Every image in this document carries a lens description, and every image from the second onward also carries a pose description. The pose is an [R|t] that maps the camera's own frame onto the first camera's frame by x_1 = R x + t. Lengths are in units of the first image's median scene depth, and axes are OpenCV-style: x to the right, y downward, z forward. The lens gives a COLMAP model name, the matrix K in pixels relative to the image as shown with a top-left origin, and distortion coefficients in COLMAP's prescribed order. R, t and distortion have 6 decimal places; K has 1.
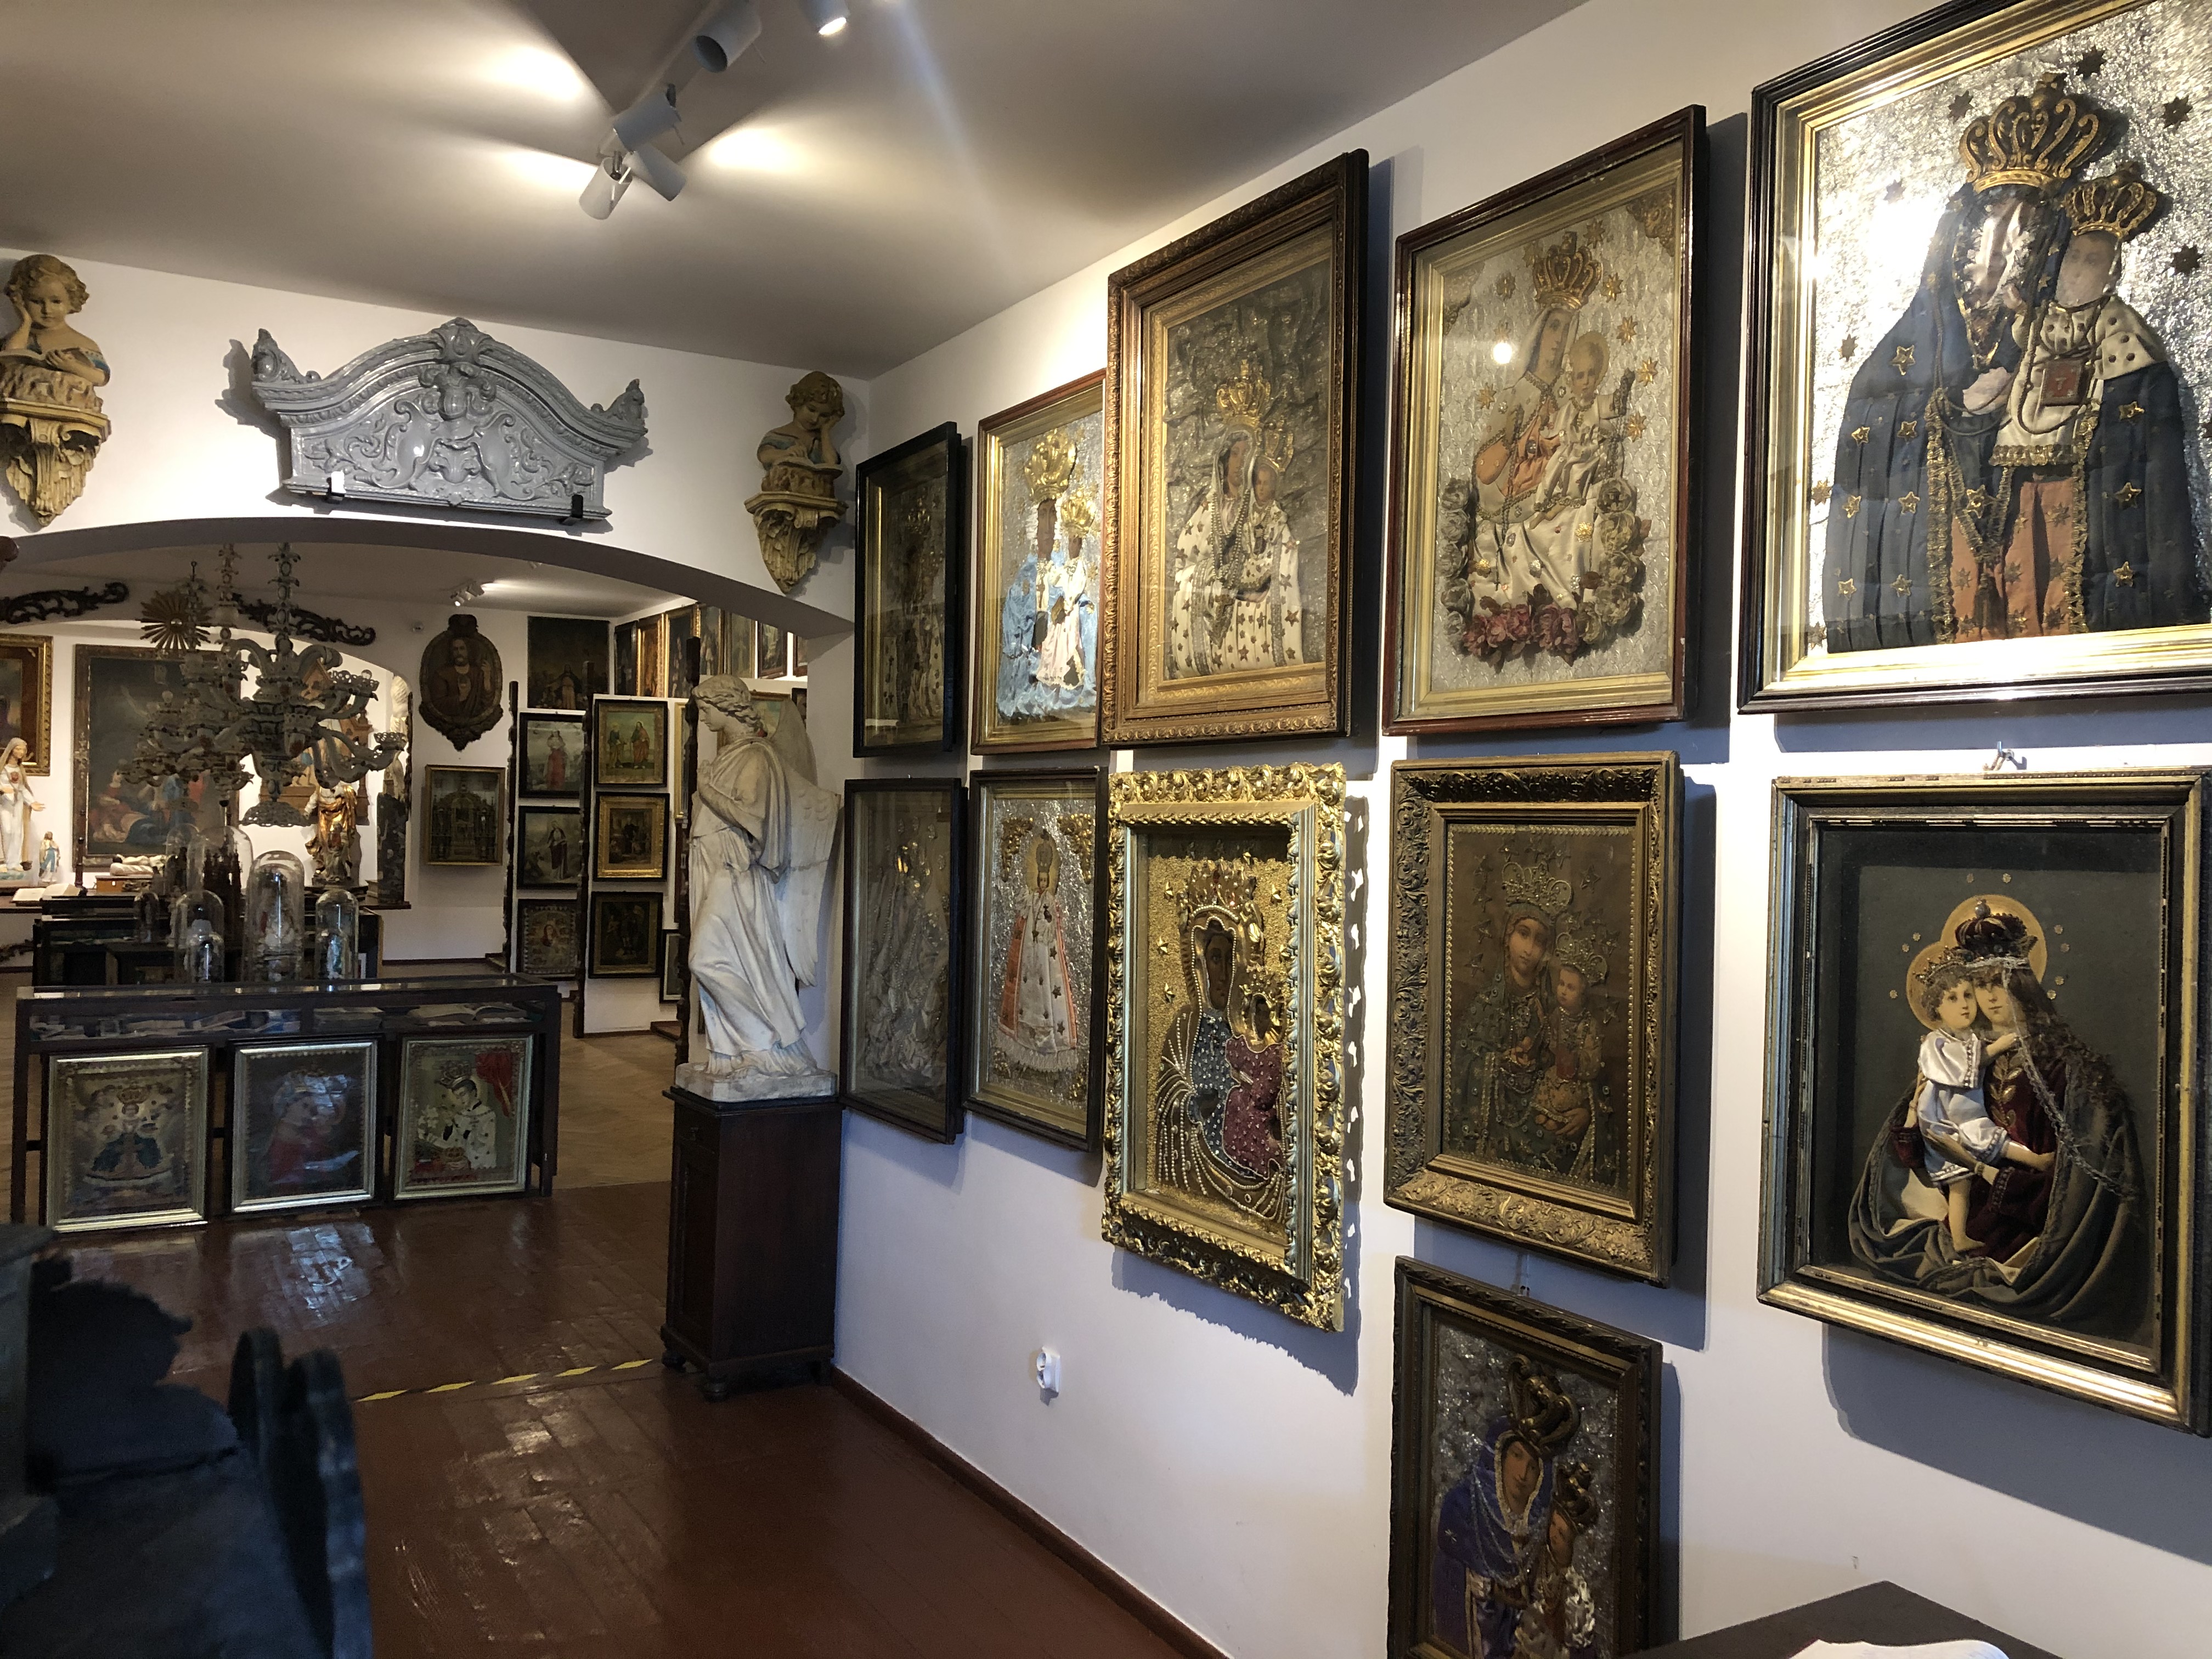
lens RADIAL K [[1760.1, 0, 1106.0], [0, 1760.1, 829.5], [0, 0, 1]] dist [0.007740, 0.010641]
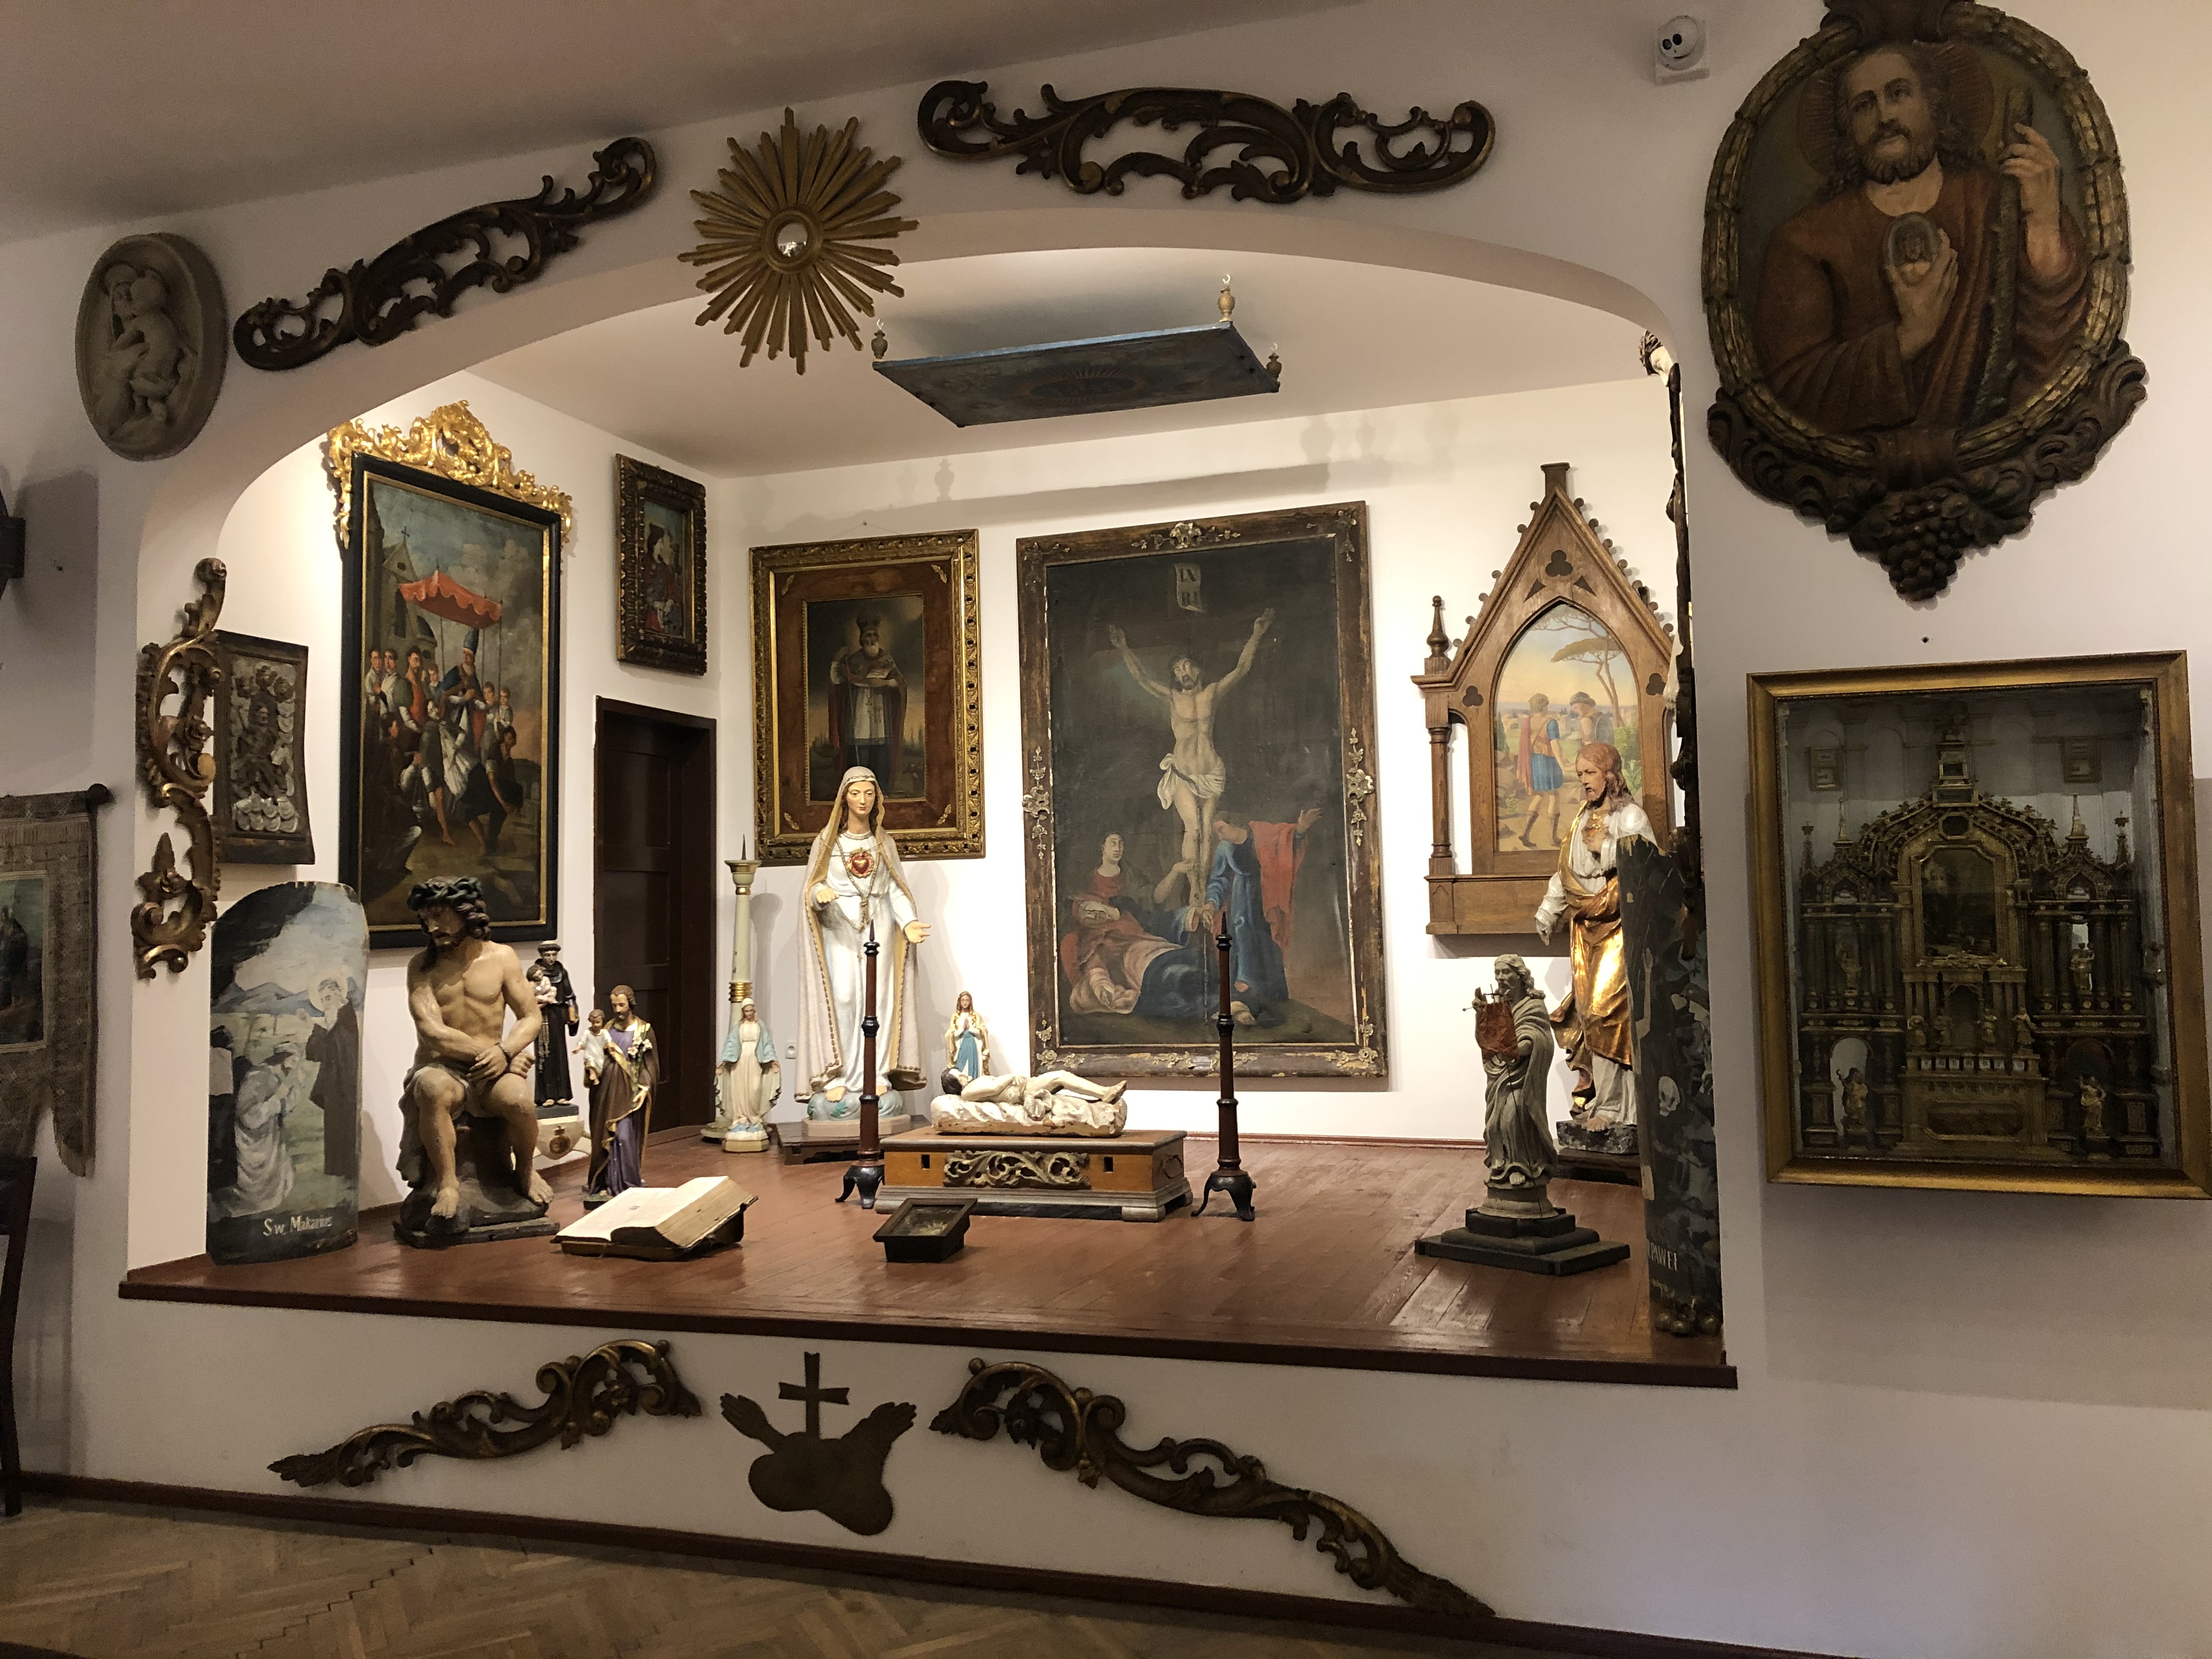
lens RADIAL K [[1797.9, 0, 1101.3], [0, 1797.9, 781.3], [0, 0, 1]] dist [0.086906, -0.125723]
pose [[0.656146, -0.090489, -0.749189, -0.285397], [0.029344, 0.995093, -0.094490, -0.007639], [0.754063, 0.040015, 0.655582, 0.825283]]
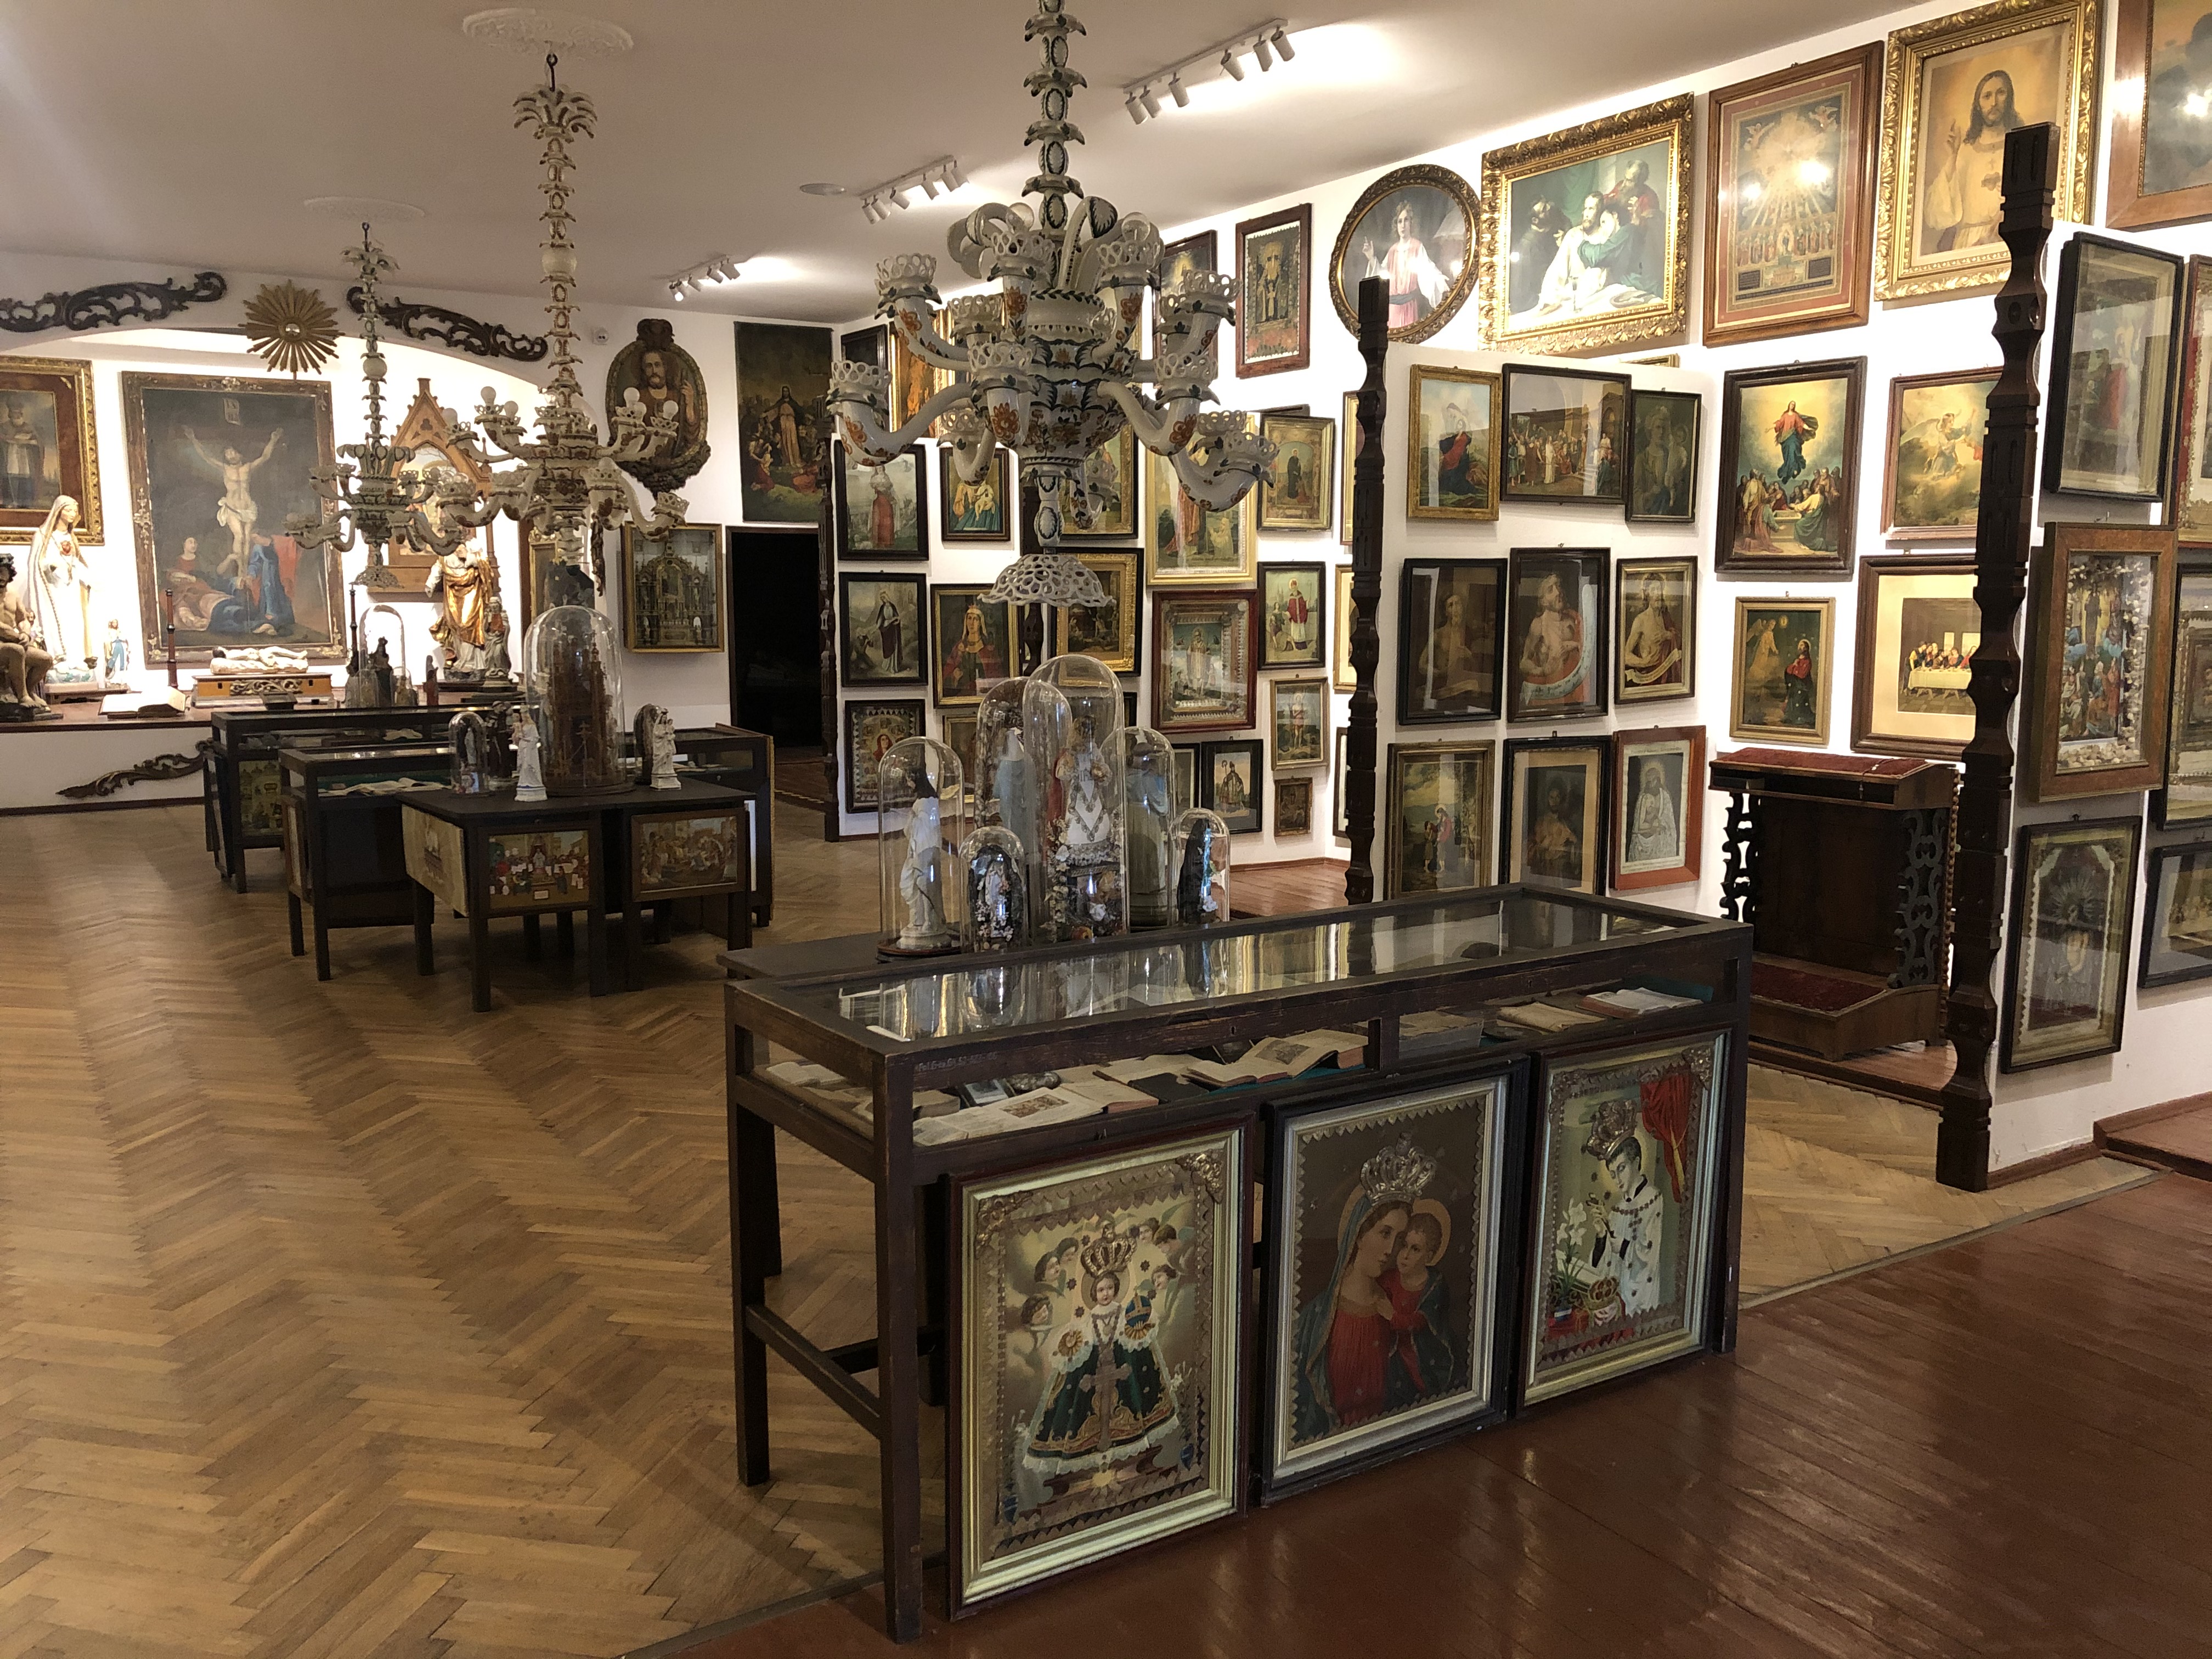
lens RADIAL K [[1773.7, 0, 1106.0], [0, 1773.7, 829.5], [0, 0, 1]] dist [0.013610, 0.001831]
pose [[0.999338, -0.022577, 0.028542, -0.205764], [0.018641, 0.991160, 0.131354, -0.001763], [-0.031256, -0.130735, 0.990925, 0.218730]]
